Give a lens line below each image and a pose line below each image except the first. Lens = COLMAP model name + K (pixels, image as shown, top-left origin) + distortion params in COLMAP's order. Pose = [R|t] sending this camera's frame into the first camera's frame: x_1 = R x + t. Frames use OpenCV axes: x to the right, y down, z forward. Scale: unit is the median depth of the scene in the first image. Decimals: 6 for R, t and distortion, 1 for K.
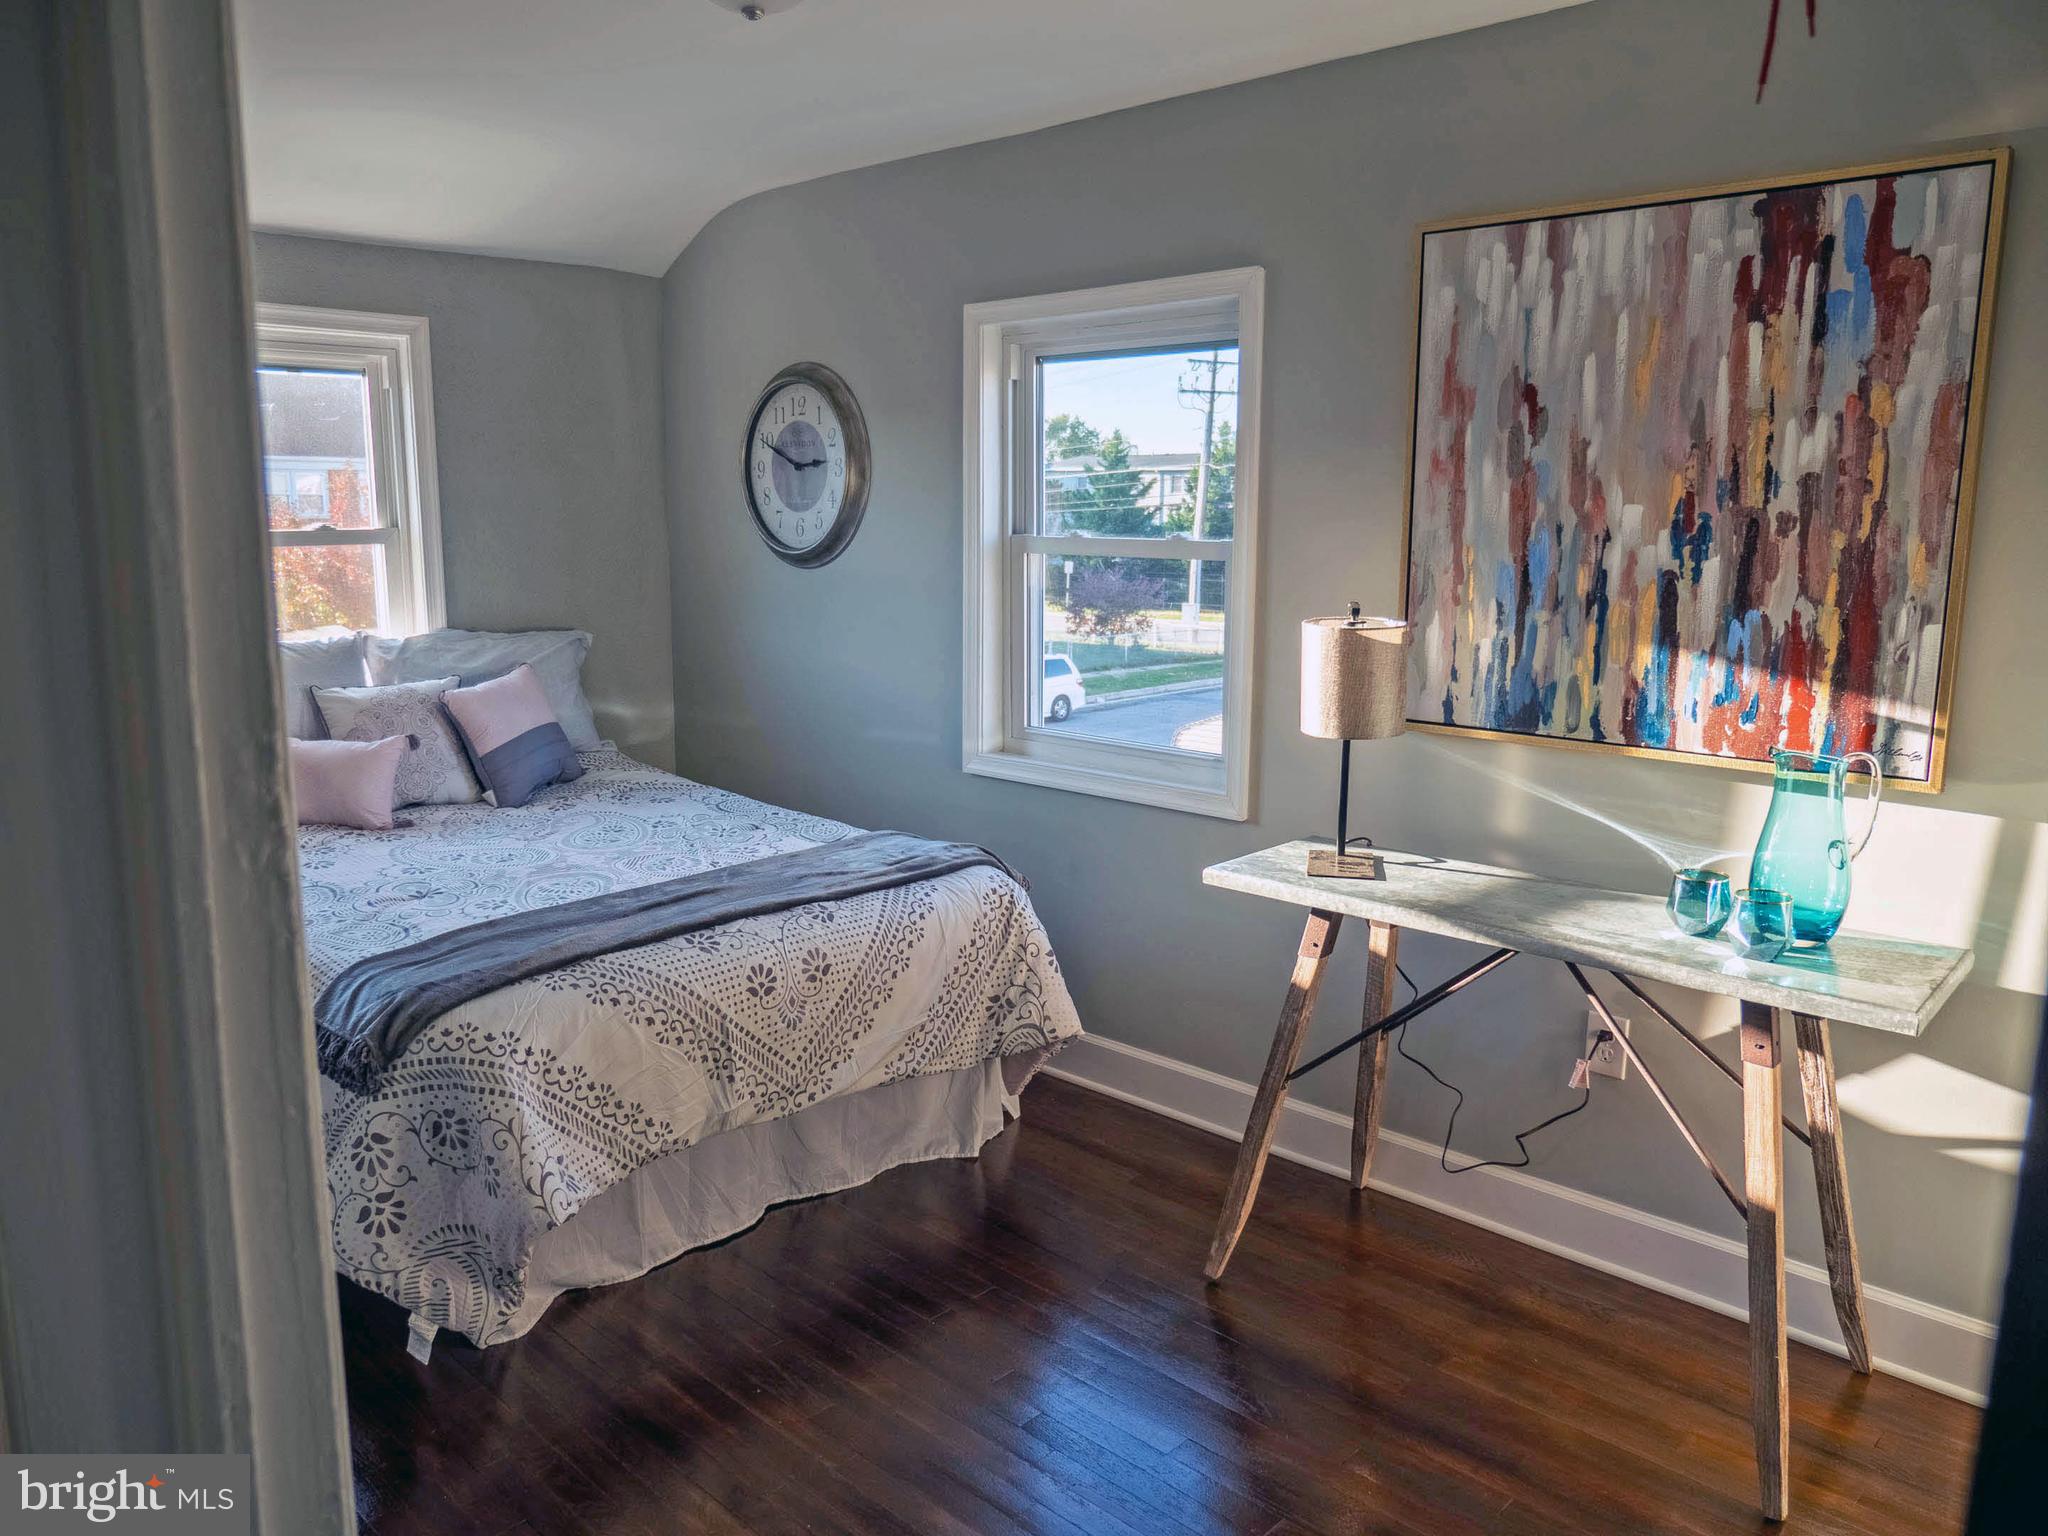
lens RADIAL K [[1490.7, 0, 1024.0], [0, 1490.7, 768.0], [0, 0, 1]] dist [-0.010298, -0.007910]
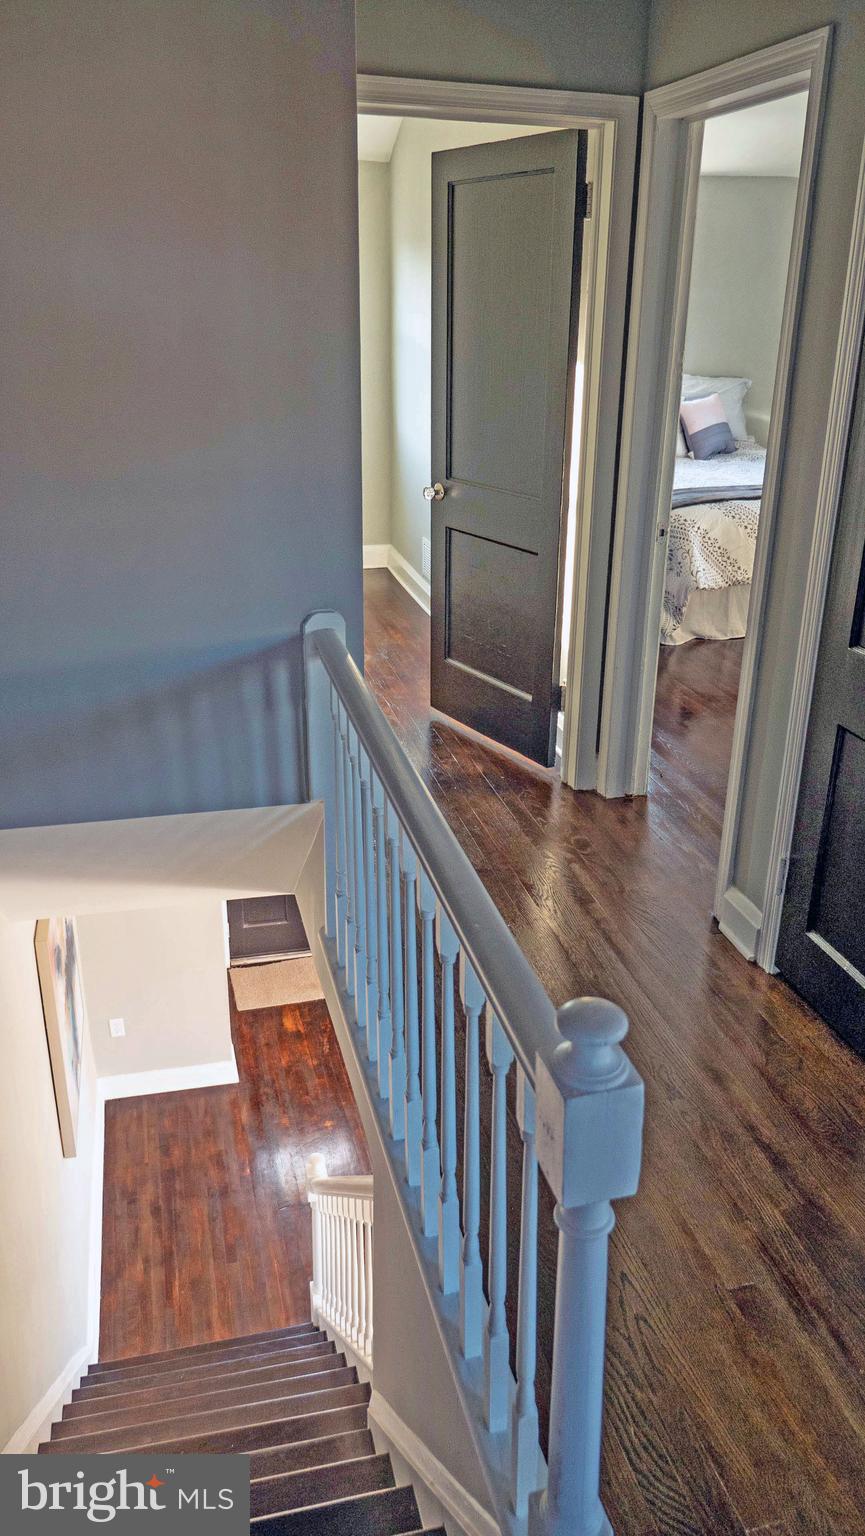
lens RADIAL K [[1121.8, 0, 432.5], [0, 1121.8, 768.0], [0, 0, 1]] dist [-0.003052, -0.000915]
pose [[0.848874, 0.204398, -0.487478, 0.292790], [-0.096354, 0.966596, 0.237503, 0.155523], [0.519739, -0.154639, 0.840213, -0.890664]]
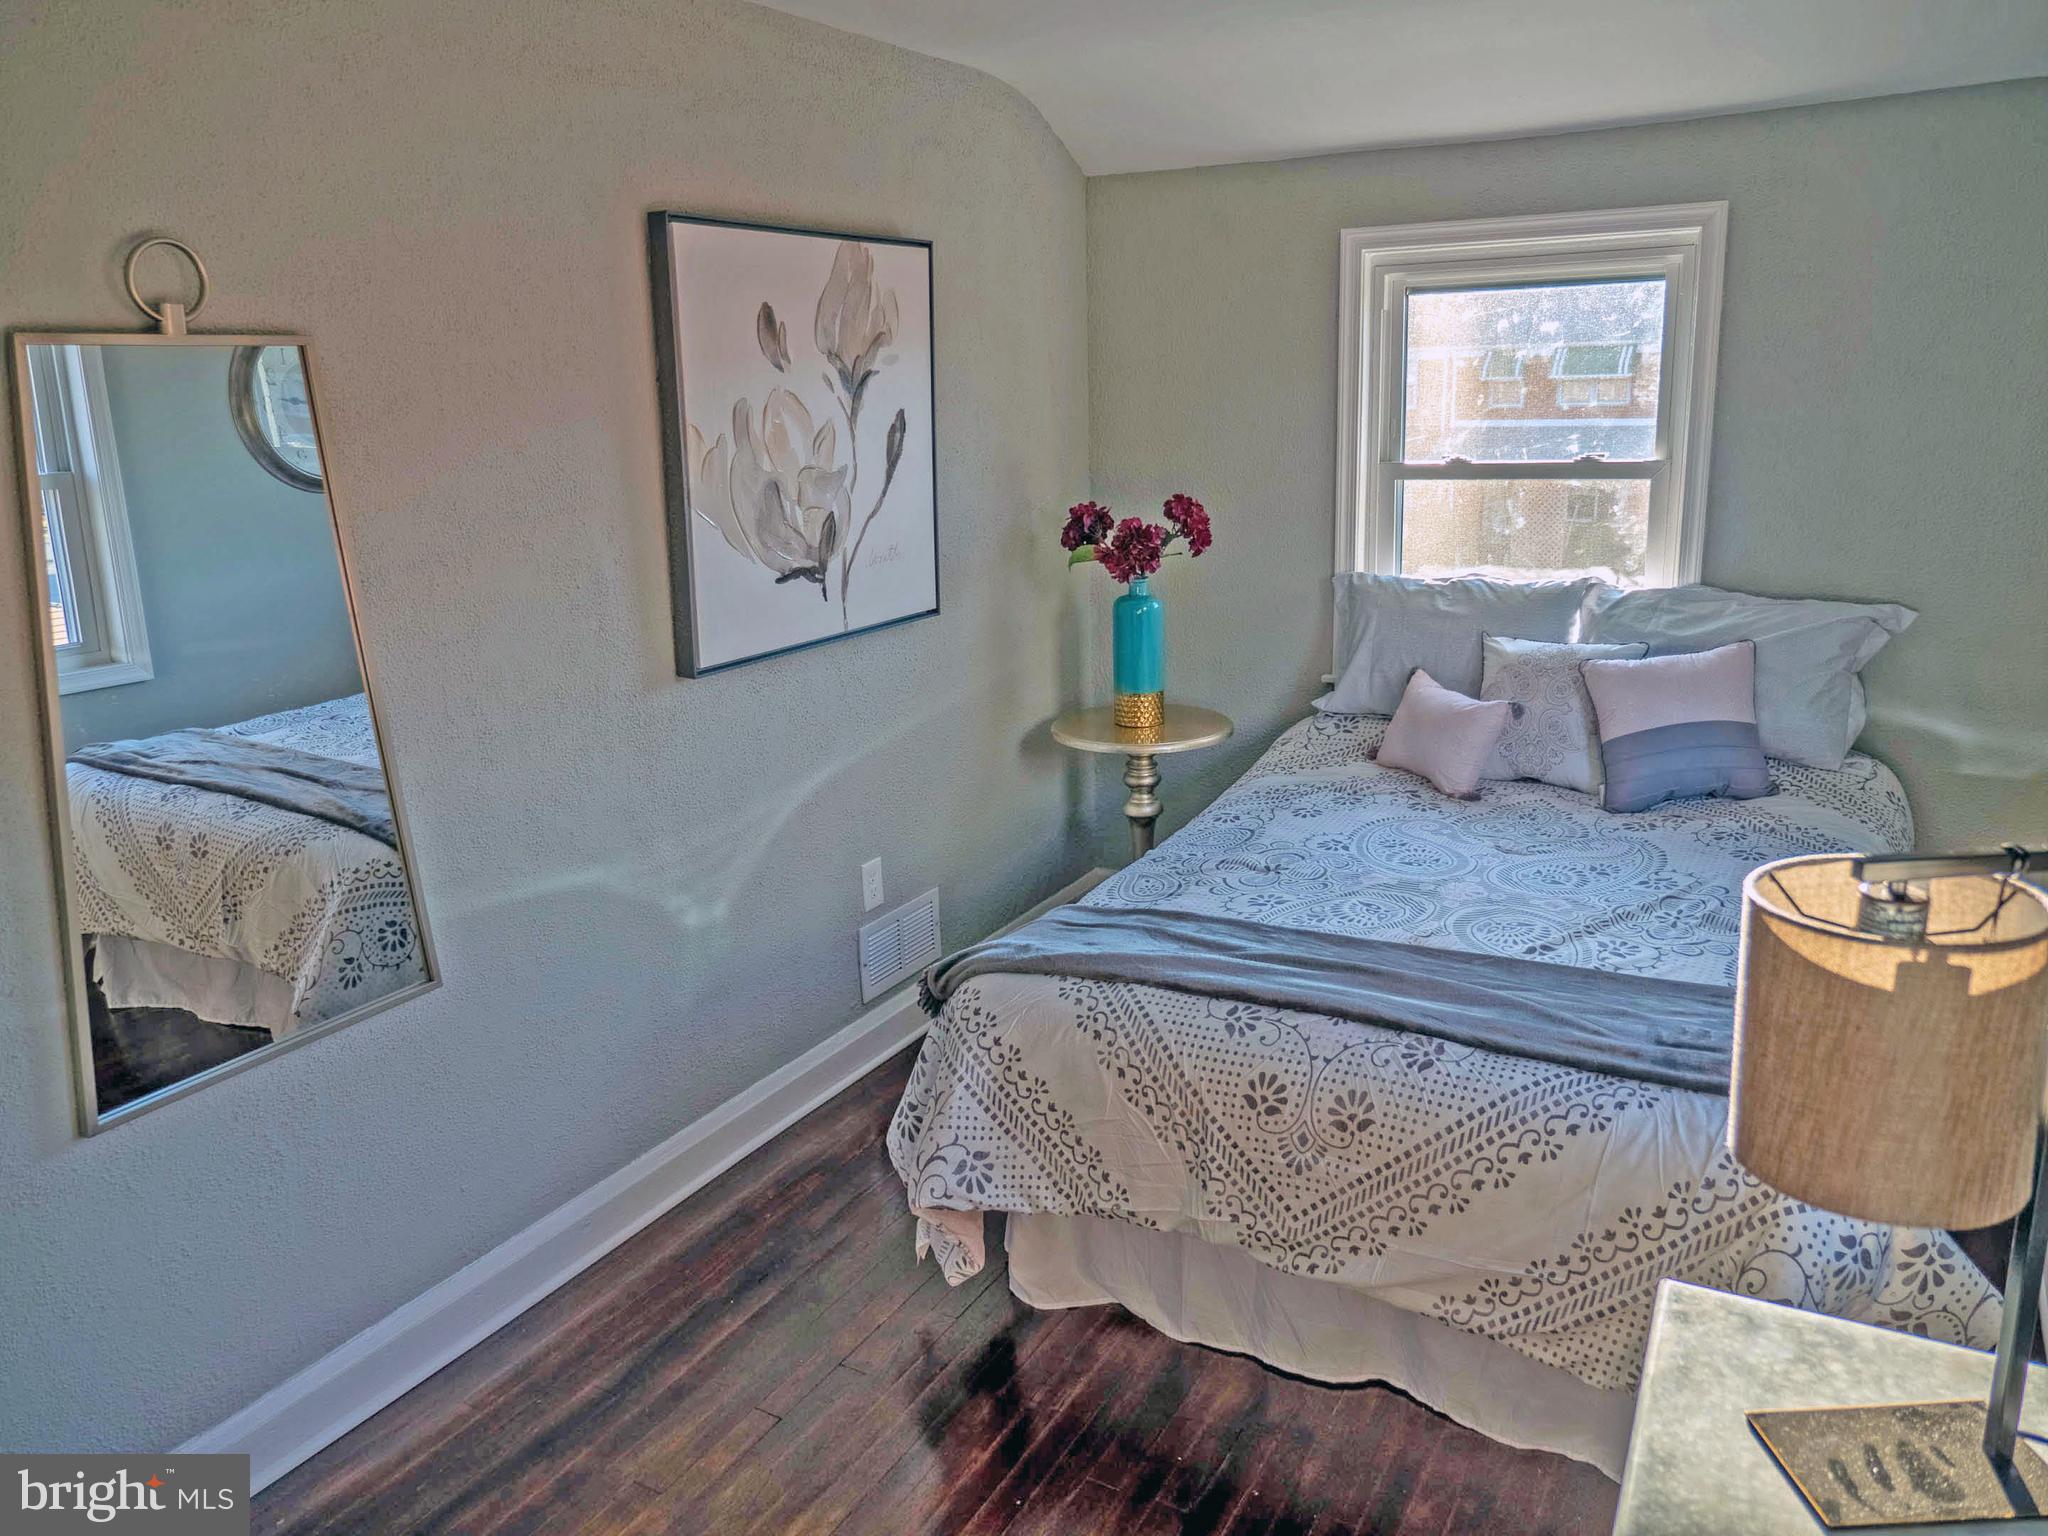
lens RADIAL K [[1490.7, 0, 1024.0], [0, 1490.7, 768.0], [0, 0, 1]] dist [-0.010298, -0.007910]
pose [[0.231295, 0.230996, -0.945063, 0.505766], [-0.138503, 0.969328, 0.203030, -0.169260], [0.962974, 0.083934, 0.256194, 0.665532]]
